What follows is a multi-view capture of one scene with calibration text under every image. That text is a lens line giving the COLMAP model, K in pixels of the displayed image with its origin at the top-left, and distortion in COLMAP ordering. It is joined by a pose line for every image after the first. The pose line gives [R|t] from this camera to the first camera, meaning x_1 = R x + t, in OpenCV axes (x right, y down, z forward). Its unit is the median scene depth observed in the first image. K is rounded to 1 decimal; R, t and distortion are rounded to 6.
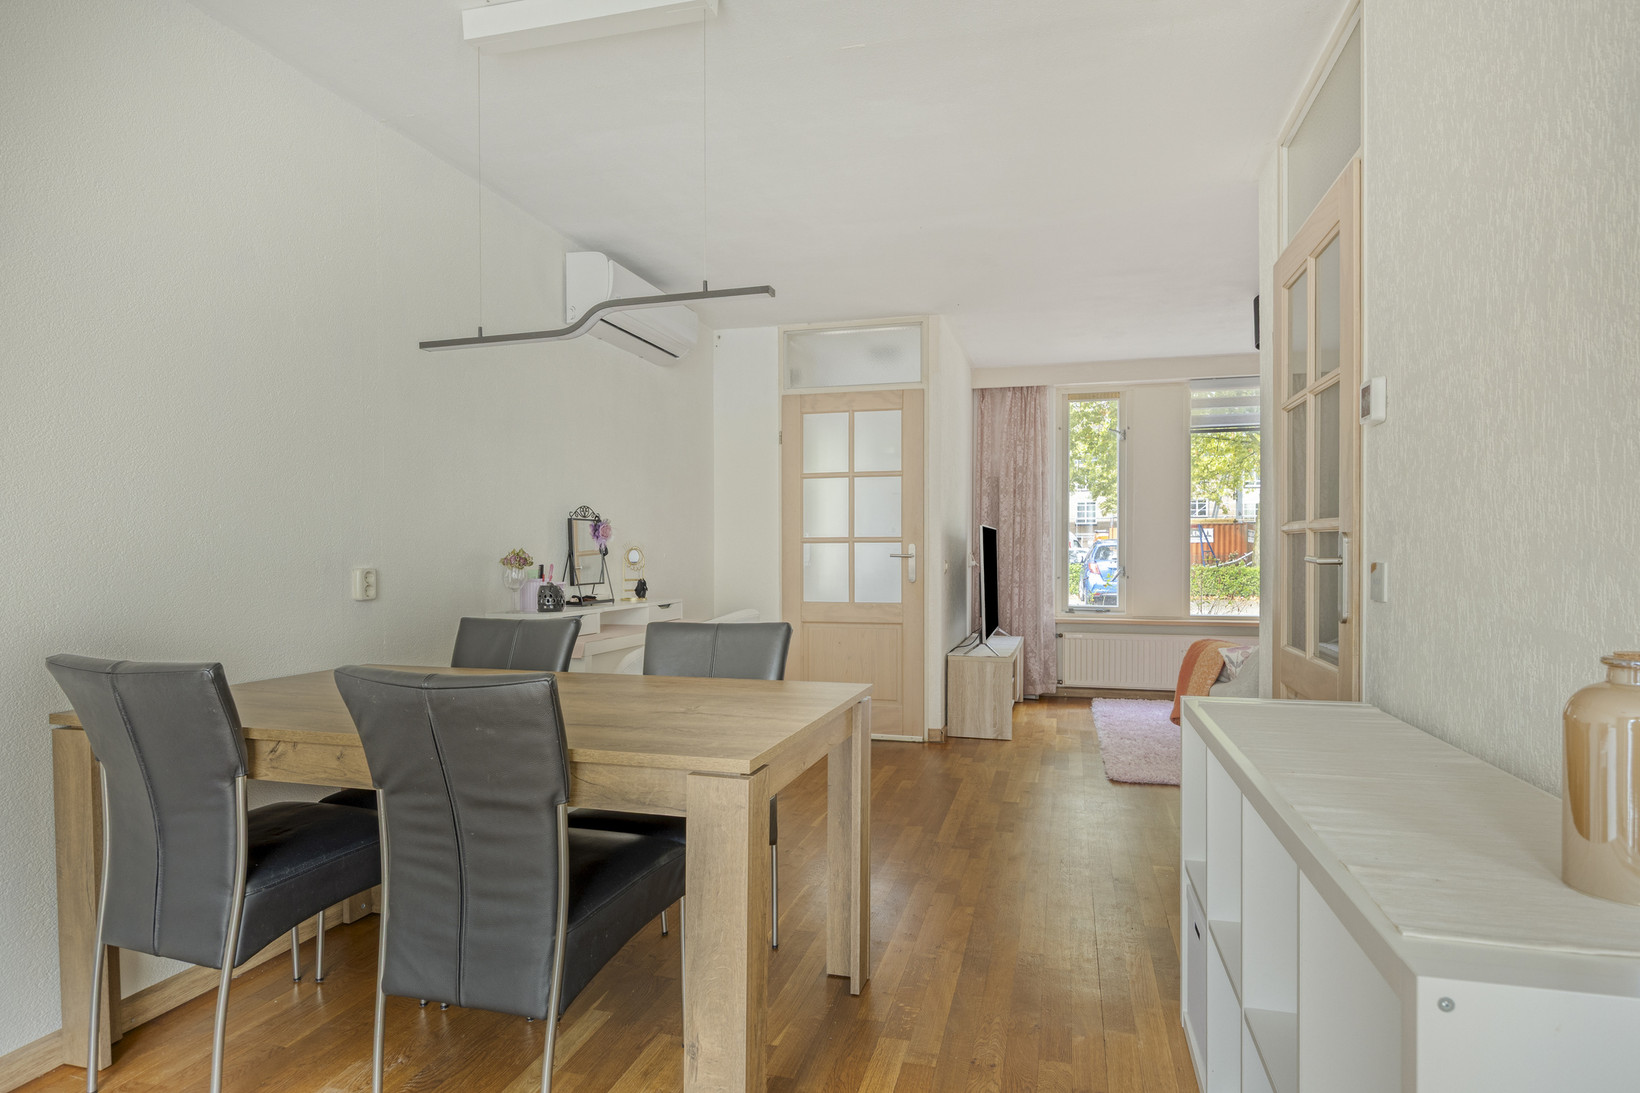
lens RADIAL K [[915.9, 0, 822.0], [0, 915.9, 553.3], [0, 0, 1]] dist [0.000327, 0.001864]
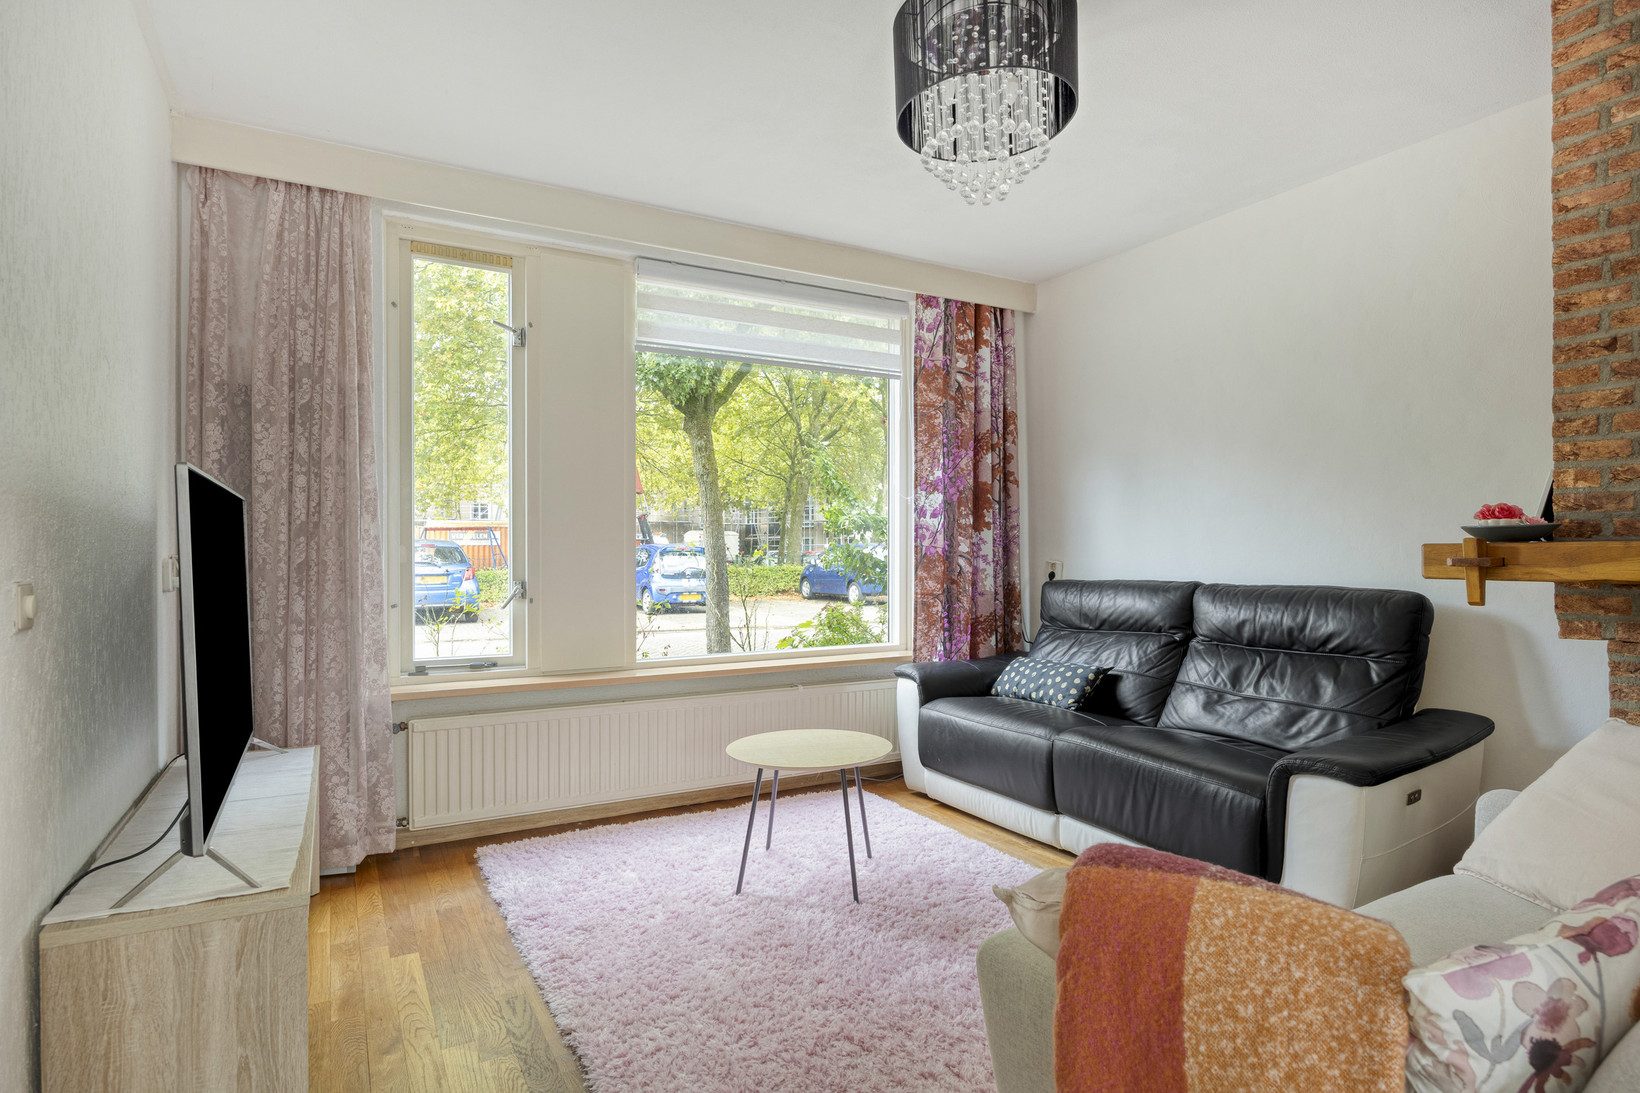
lens RADIAL K [[876.4, 0, 829.9], [0, 876.4, 559.4], [0, 0, 1]] dist [-0.002056, -0.002352]
pose [[0.713794, -0.007877, 0.700311, 0.098739], [0.005211, 0.999969, 0.005936, -0.000063], [-0.700336, -0.000588, 0.713813, 0.514943]]
